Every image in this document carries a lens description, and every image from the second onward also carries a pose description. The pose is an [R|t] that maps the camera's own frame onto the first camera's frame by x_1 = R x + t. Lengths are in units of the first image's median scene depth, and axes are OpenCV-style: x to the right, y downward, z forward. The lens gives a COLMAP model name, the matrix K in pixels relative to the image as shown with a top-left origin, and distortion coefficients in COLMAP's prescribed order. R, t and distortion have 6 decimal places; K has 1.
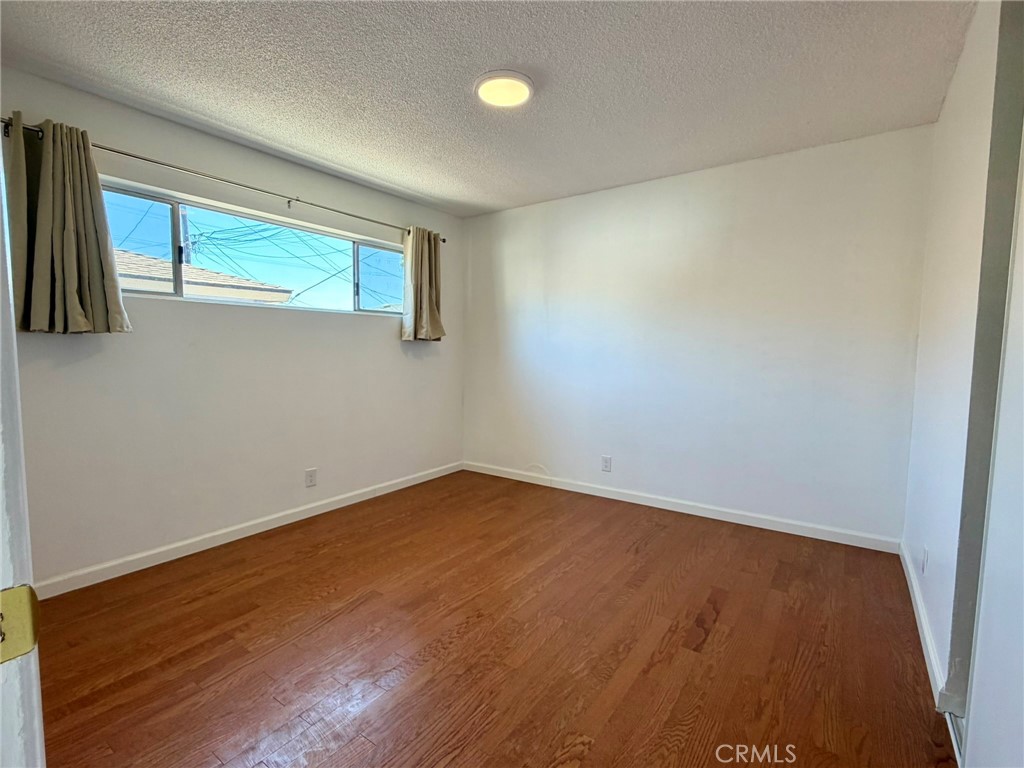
lens RADIAL K [[479.2, 0, 512.0], [0, 479.2, 384.0], [0, 0, 1]] dist [0.000017, -0.000005]
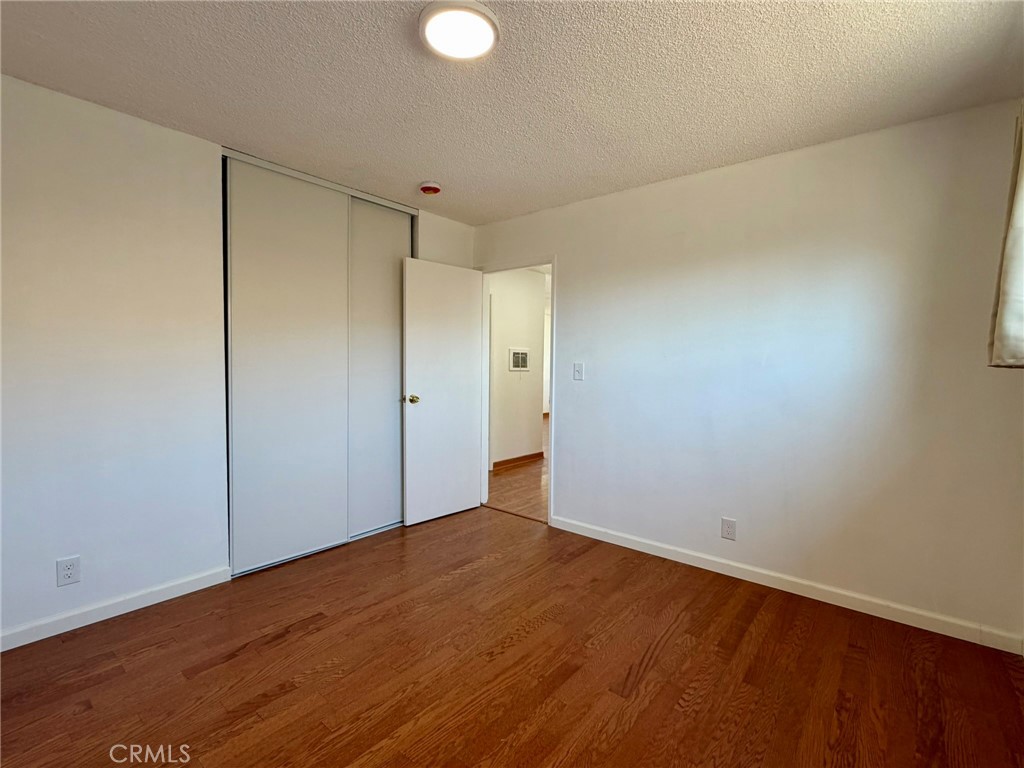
lens RADIAL K [[479.2, 0, 512.0], [0, 479.2, 384.0], [0, 0, 1]] dist [0.000017, -0.000005]
pose [[-0.997360, -0.017415, 0.070494, -0.173204], [-0.009102, 0.993140, 0.116574, -0.172563], [-0.072041, 0.115624, -0.990677, 1.938087]]
